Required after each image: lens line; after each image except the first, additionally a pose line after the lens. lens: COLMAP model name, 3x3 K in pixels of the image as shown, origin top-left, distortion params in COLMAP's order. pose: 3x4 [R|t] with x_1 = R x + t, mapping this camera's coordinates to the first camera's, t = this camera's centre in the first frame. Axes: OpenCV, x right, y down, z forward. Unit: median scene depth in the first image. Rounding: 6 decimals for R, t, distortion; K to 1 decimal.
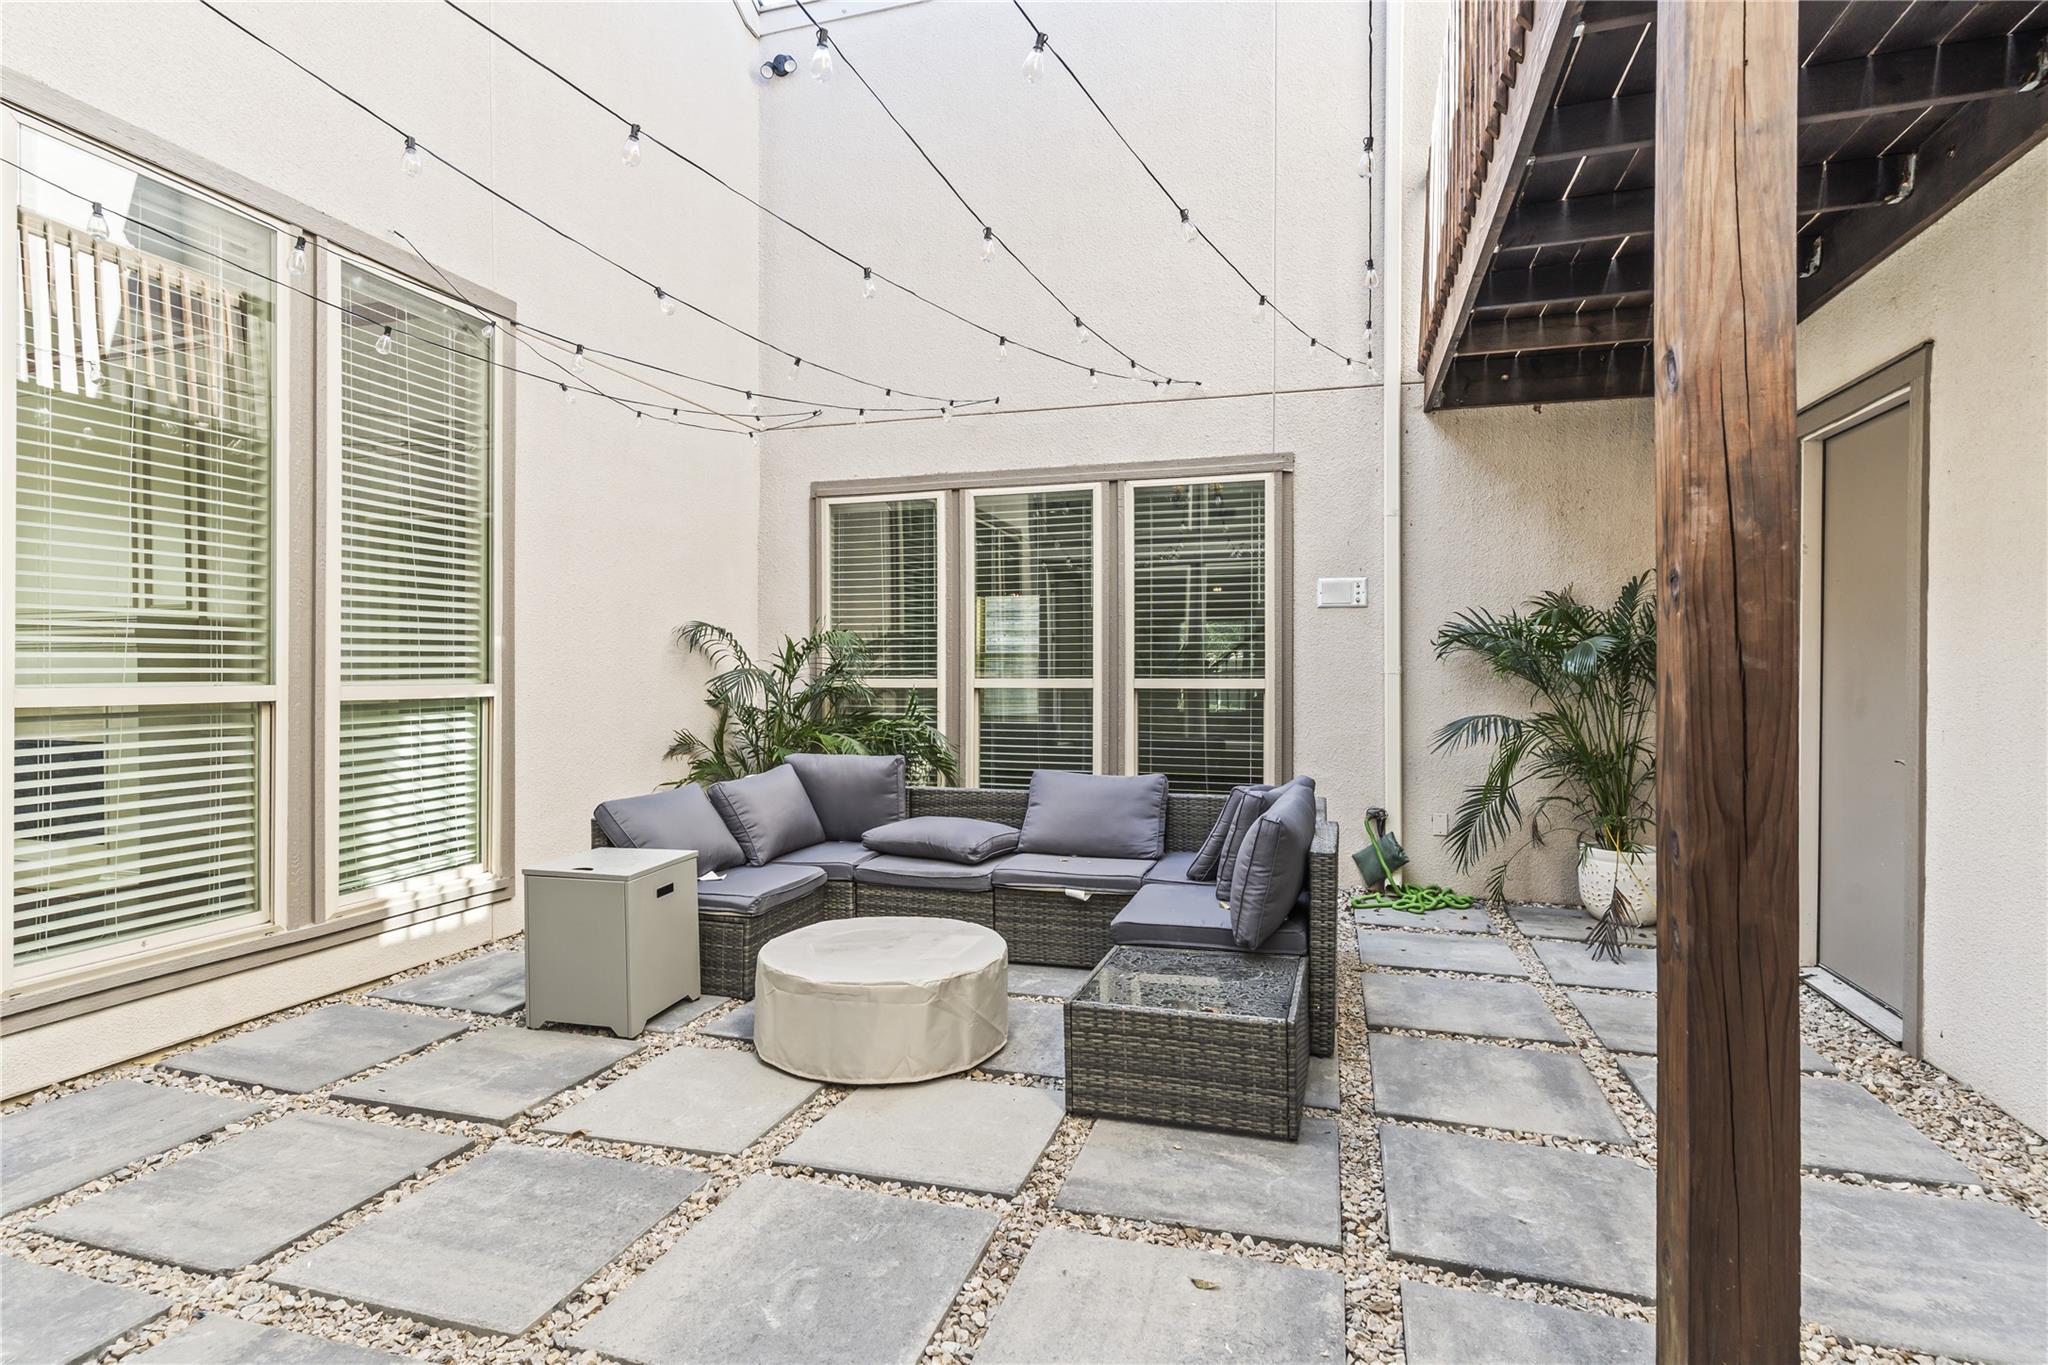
lens RADIAL K [[989.0, 0, 1027.9], [0, 989.0, 672.5], [0, 0, 1]] dist [-0.001027, -0.000010]
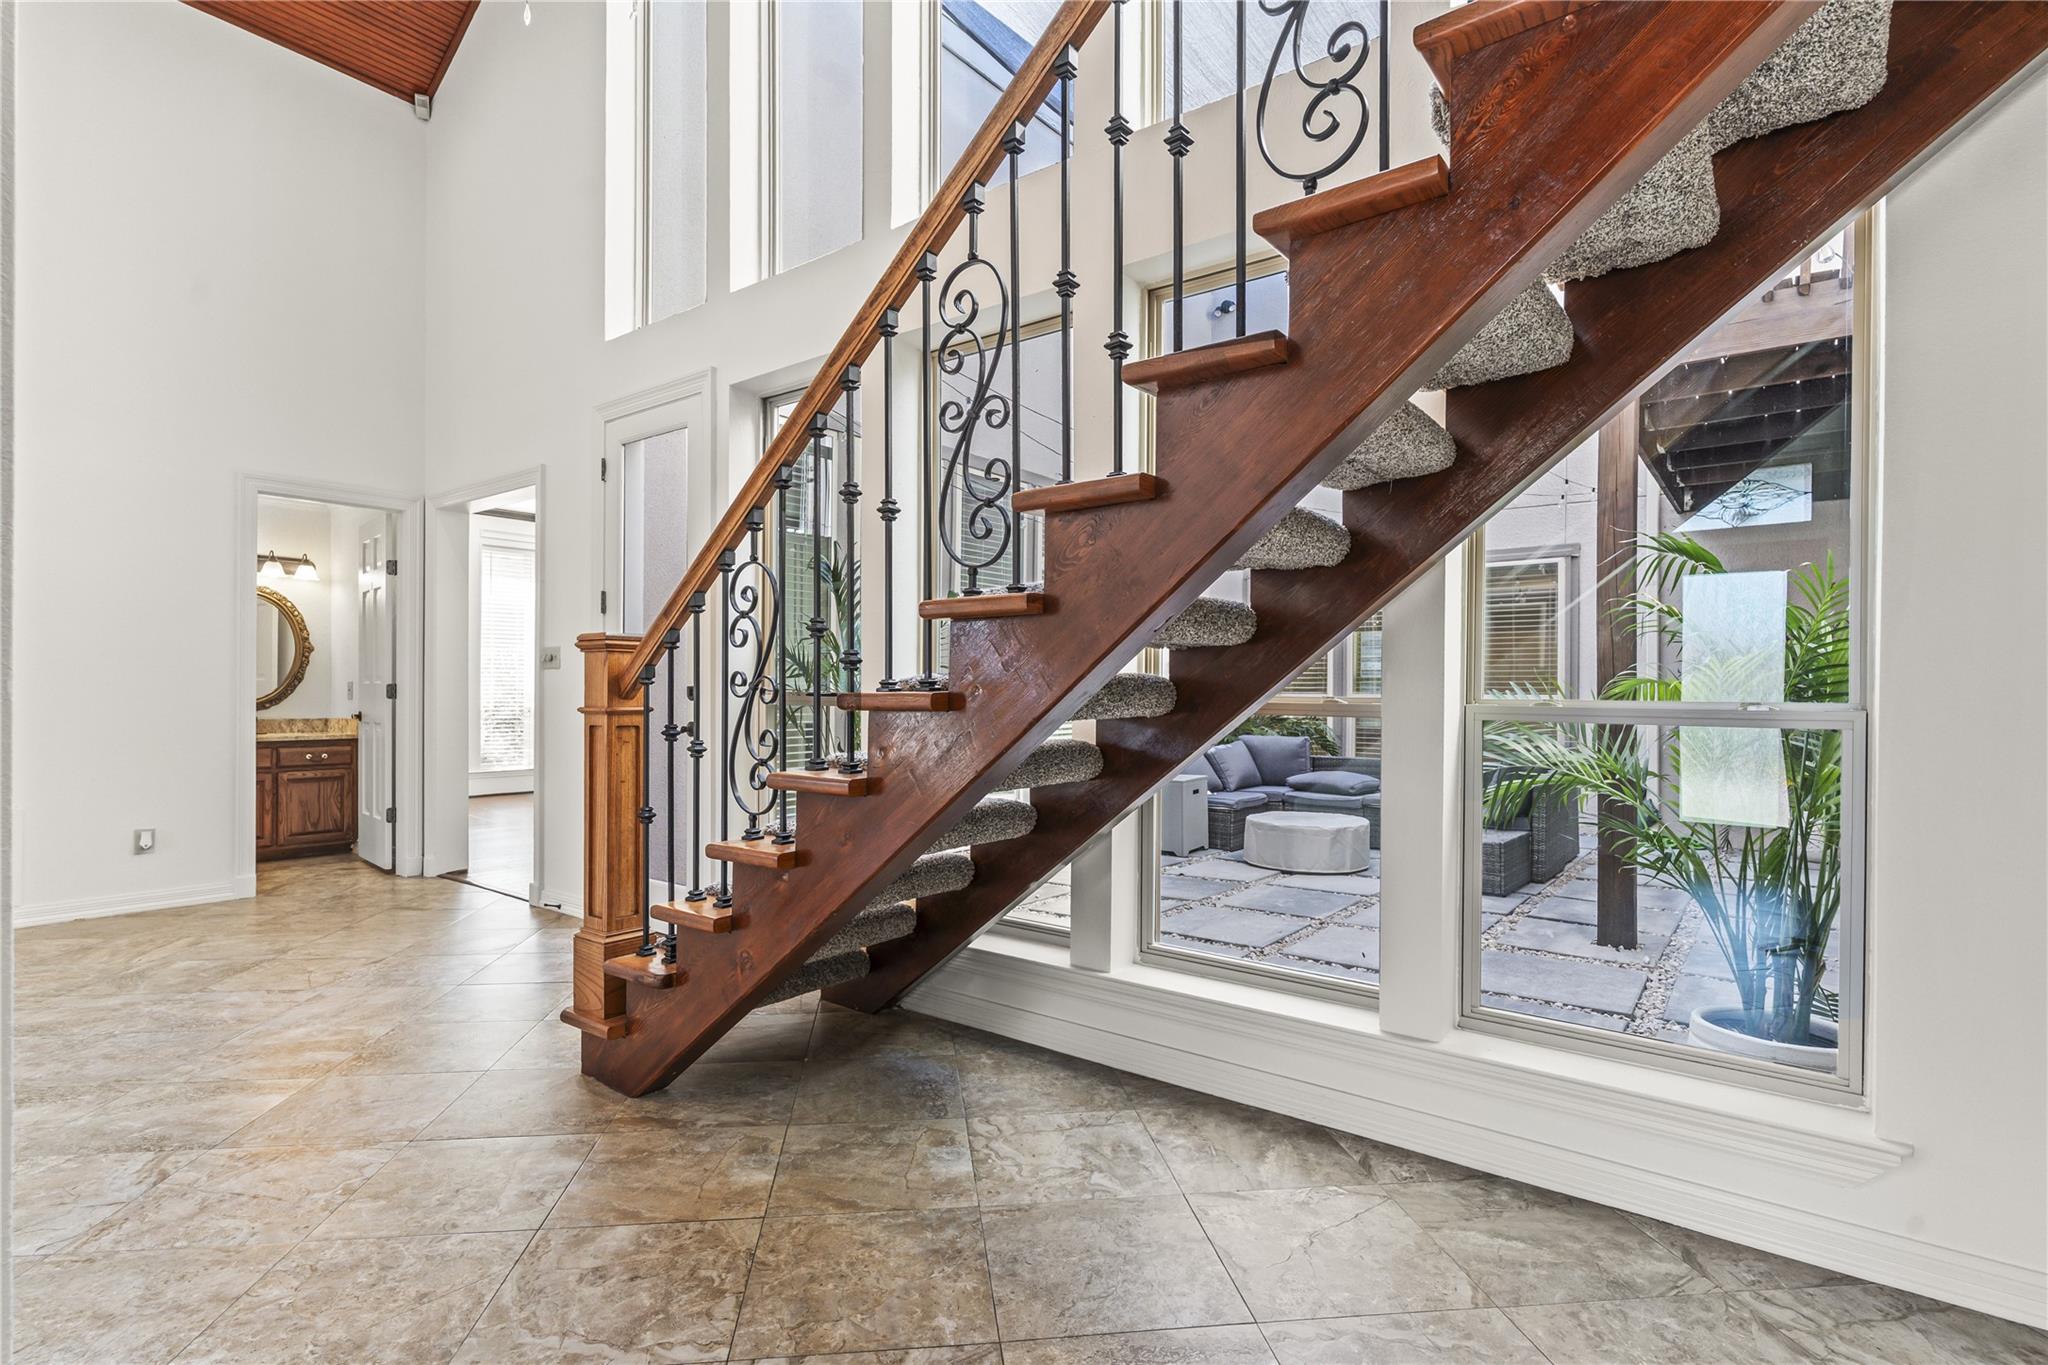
lens RADIAL K [[989.0, 0, 1028.8], [0, 989.0, 692.3], [0, 0, 1]] dist [-0.001027, -0.000010]
pose [[0.933433, 0.006837, -0.358687, 0.040345], [-0.008894, 0.999952, -0.004084, 0.018184], [0.358642, 0.007002, 0.933449, -0.870744]]
